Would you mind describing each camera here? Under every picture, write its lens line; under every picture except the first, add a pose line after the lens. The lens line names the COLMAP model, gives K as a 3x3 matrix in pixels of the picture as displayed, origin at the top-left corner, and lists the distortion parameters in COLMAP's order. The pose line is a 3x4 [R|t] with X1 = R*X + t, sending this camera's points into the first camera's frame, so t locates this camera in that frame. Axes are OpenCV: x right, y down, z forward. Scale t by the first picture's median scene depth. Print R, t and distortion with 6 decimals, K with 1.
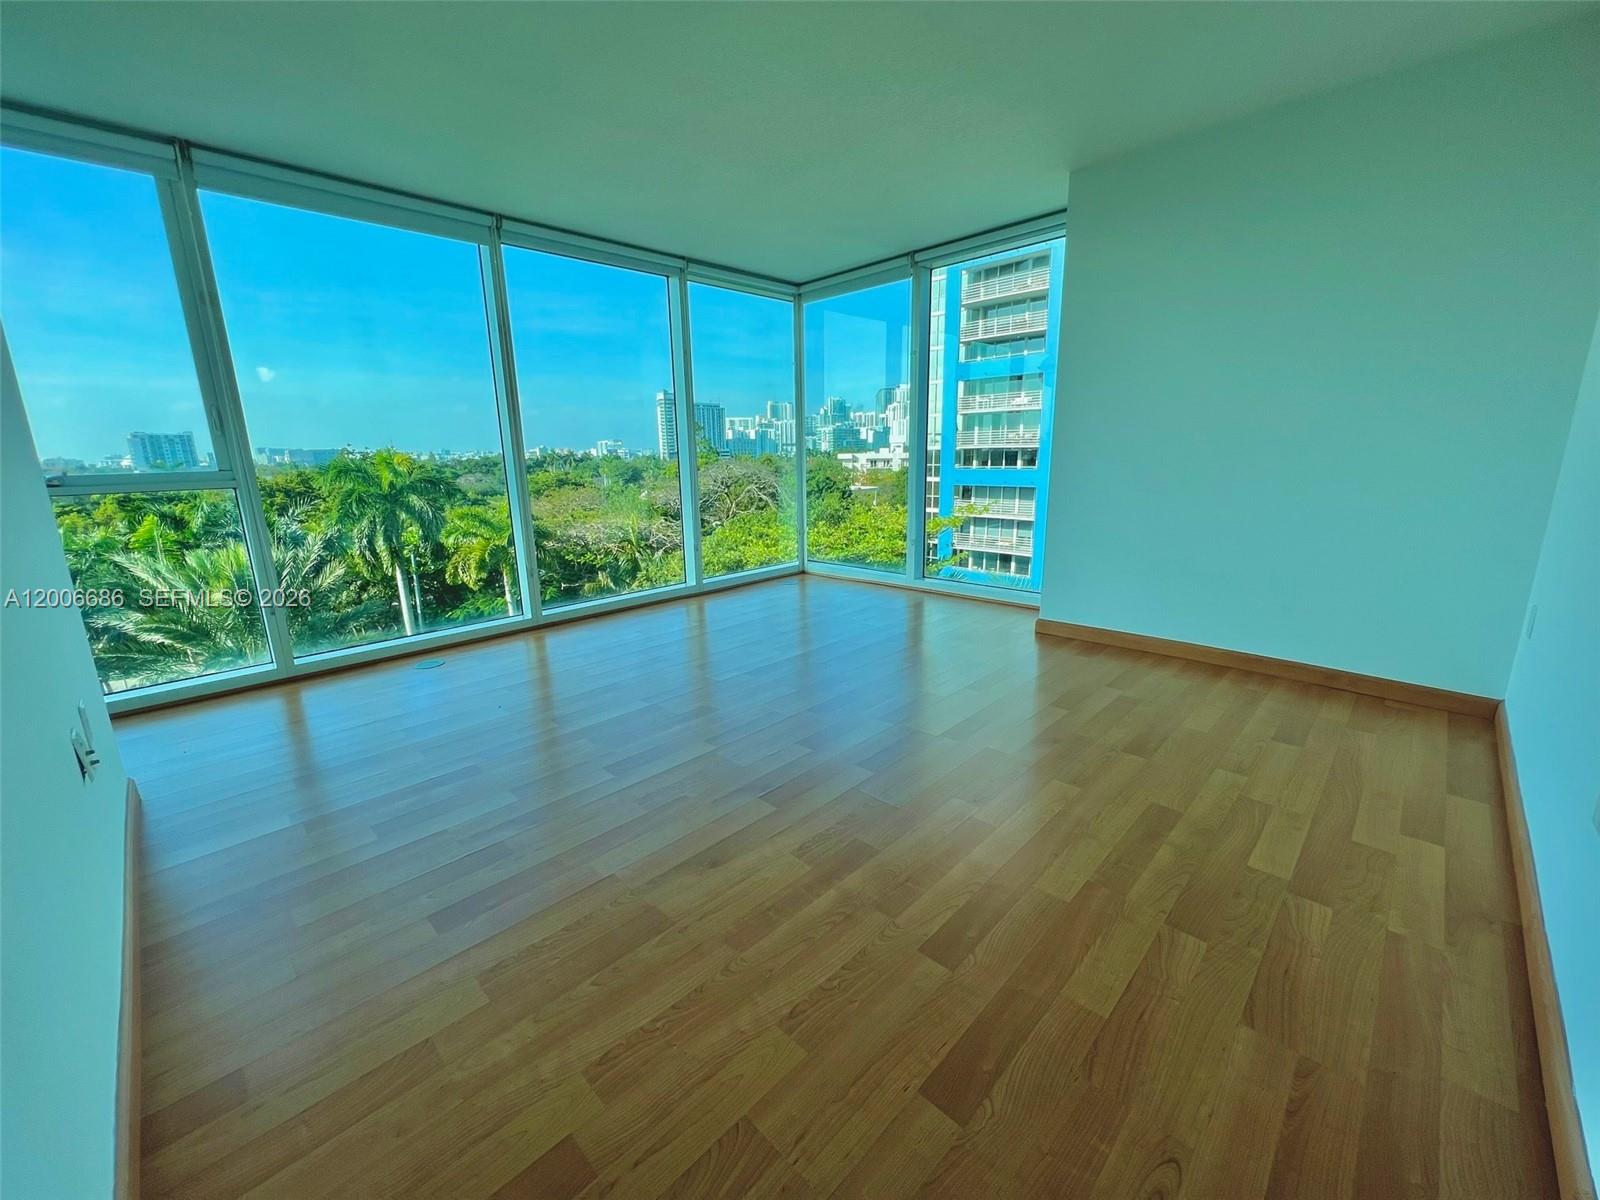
lens RADIAL K [[634.8, 0, 800.0], [0, 634.8, 600.0], [0, 0, 1]] dist [-0.007661, 0.000095]
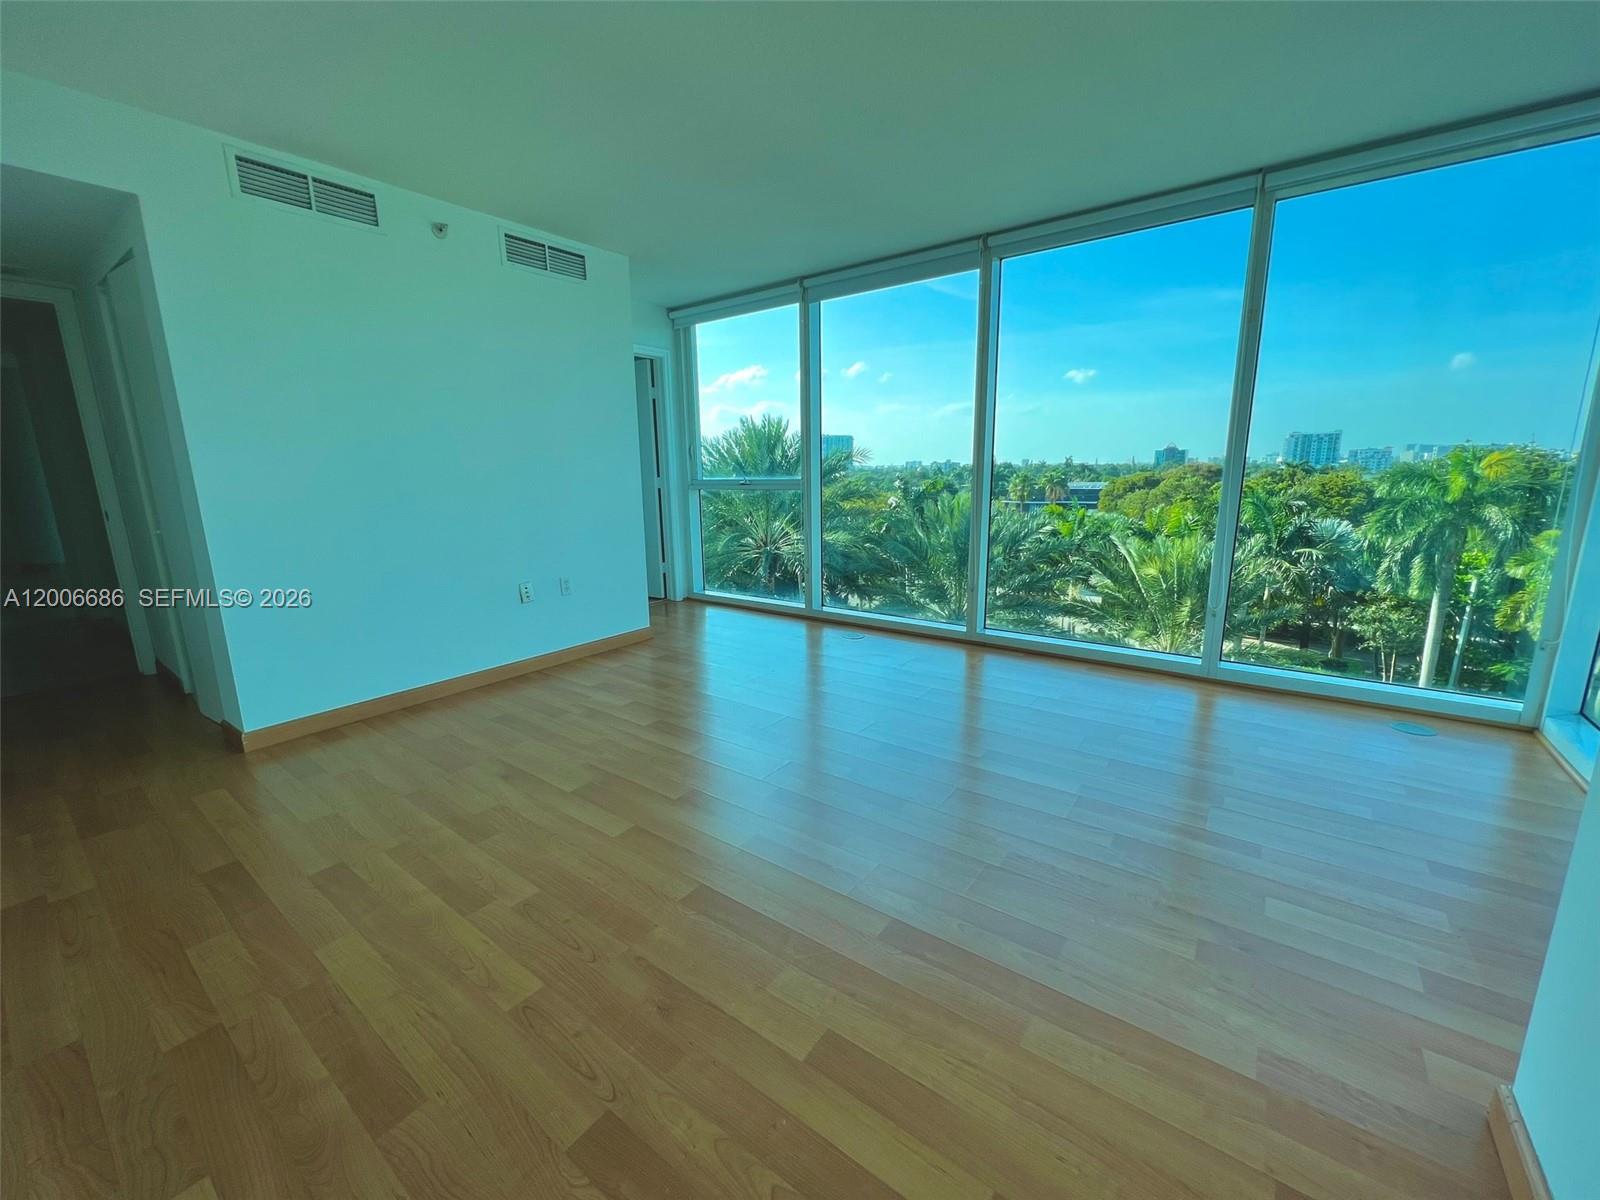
lens RADIAL K [[647.3, 0, 800.0], [0, 647.3, 600.0], [0, 0, 1]] dist [-0.000328, -0.000582]
pose [[0.127922, 0.214124, -0.968394, 0.888785], [-0.215254, 0.959136, 0.183642, -0.256271], [0.968143, 0.184959, 0.168786, 0.940353]]
